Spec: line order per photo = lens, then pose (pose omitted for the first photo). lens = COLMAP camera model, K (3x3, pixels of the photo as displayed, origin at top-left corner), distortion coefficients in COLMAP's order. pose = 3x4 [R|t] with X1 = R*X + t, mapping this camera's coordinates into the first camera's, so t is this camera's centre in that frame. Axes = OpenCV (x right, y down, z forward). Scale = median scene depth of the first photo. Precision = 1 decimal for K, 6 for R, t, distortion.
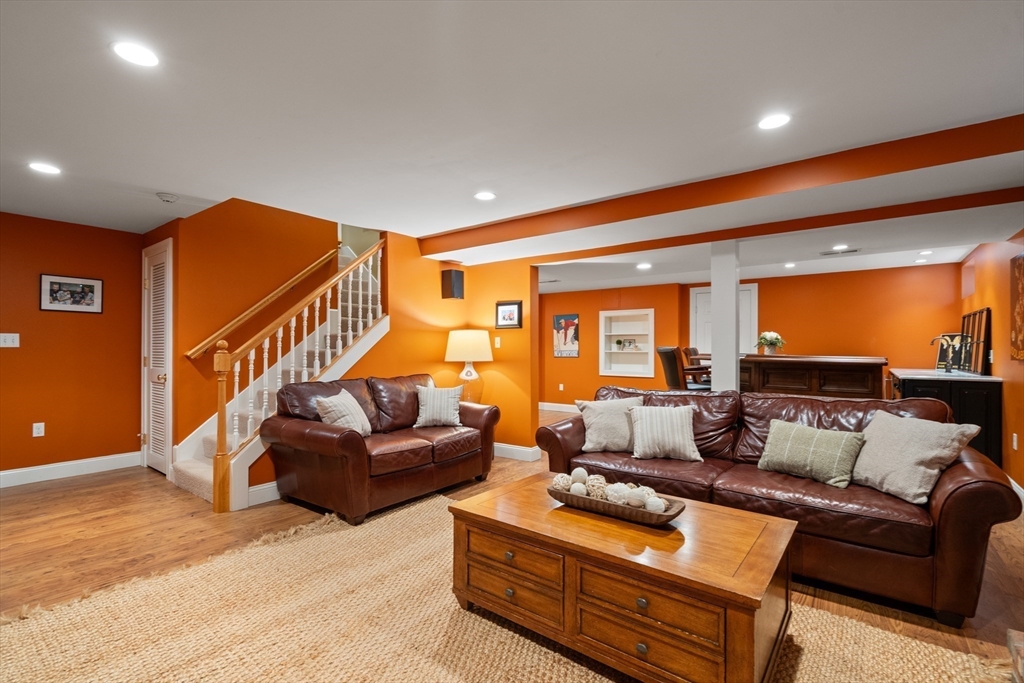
lens RADIAL K [[468.3, 0, 506.4], [0, 468.3, 345.8], [0, 0, 1]] dist [-0.002030, -0.001991]
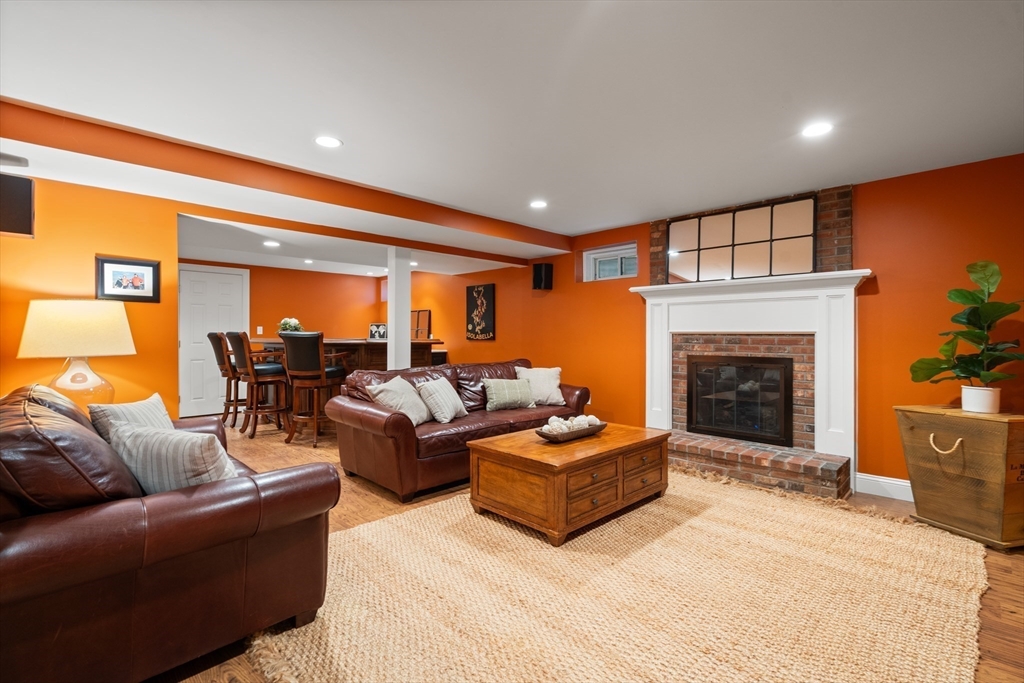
lens RADIAL K [[468.3, 0, 508.6], [0, 468.3, 337.3], [0, 0, 1]] dist [-0.002030, -0.001991]
pose [[0.126904, -0.007581, 0.991886, -0.565147], [-0.007933, 0.999931, 0.008657, 0.001859], [-0.991883, -0.008967, 0.126835, 0.419440]]
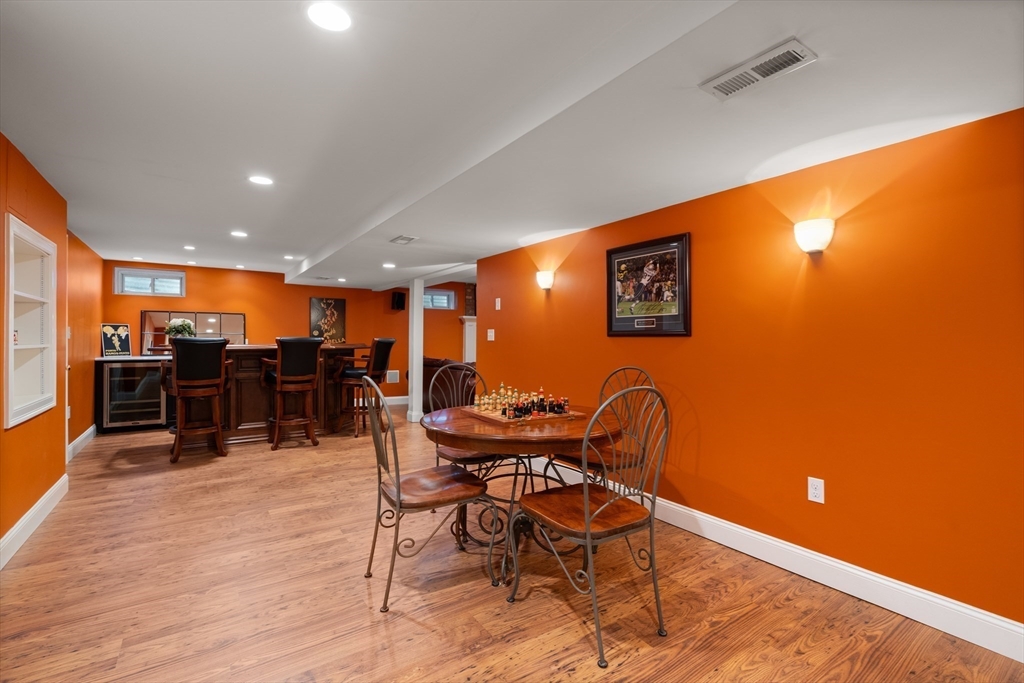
lens RADIAL K [[468.3, 0, 515.3], [0, 468.3, 340.6], [0, 0, 1]] dist [-0.002030, -0.001991]
pose [[-0.950880, -0.005279, 0.309514, -0.361978], [-0.007468, 0.999955, -0.005888, 0.014868], [-0.309469, -0.007910, -0.950877, 1.967271]]
